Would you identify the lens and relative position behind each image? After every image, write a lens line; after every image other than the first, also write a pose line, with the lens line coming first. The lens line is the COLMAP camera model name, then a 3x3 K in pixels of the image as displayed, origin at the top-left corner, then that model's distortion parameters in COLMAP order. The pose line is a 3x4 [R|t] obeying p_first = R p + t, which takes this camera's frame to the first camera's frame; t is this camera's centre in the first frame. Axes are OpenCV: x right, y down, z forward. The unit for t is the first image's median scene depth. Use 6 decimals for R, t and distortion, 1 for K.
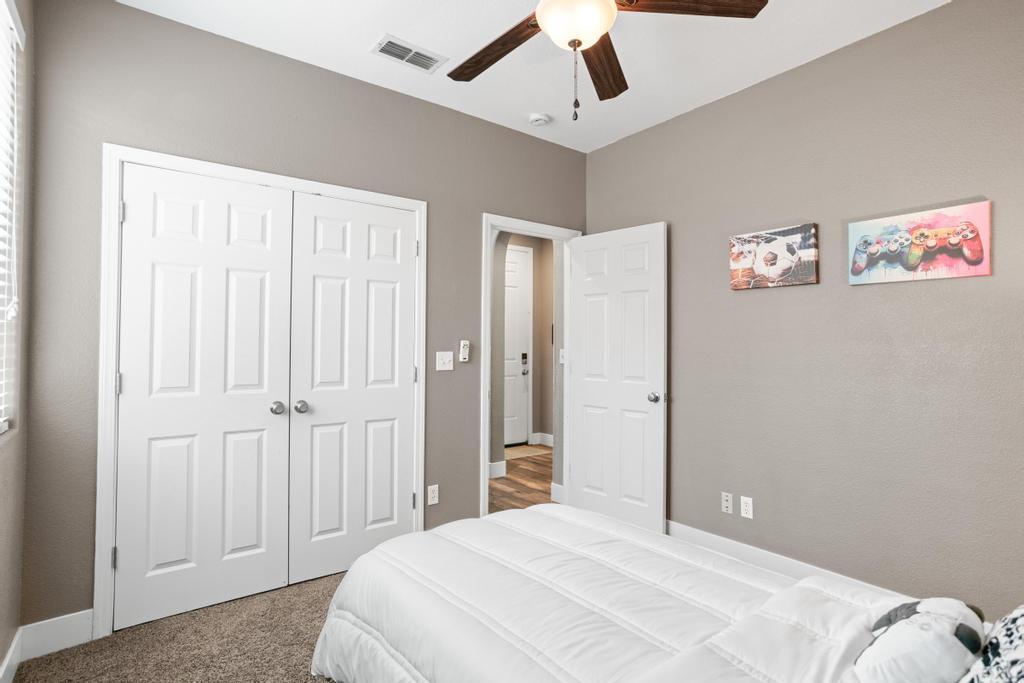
lens RADIAL K [[505.3, 0, 514.1], [0, 505.3, 336.2], [0, 0, 1]] dist [-0.023956, 0.014377]
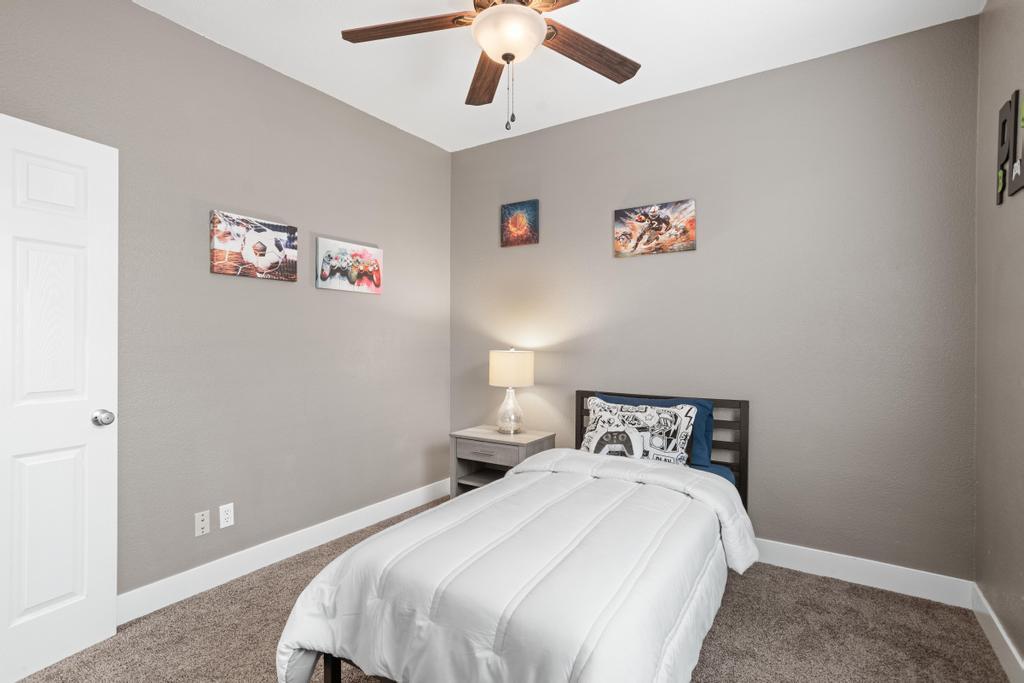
lens RADIAL K [[505.3, 0, 514.3], [0, 505.3, 345.0], [0, 0, 1]] dist [-0.023956, 0.014377]
pose [[-0.316851, -0.014075, 0.948371, -0.600973], [-0.017073, 0.999813, 0.009134, 0.017094], [-0.948322, -0.013298, -0.317032, 0.862735]]
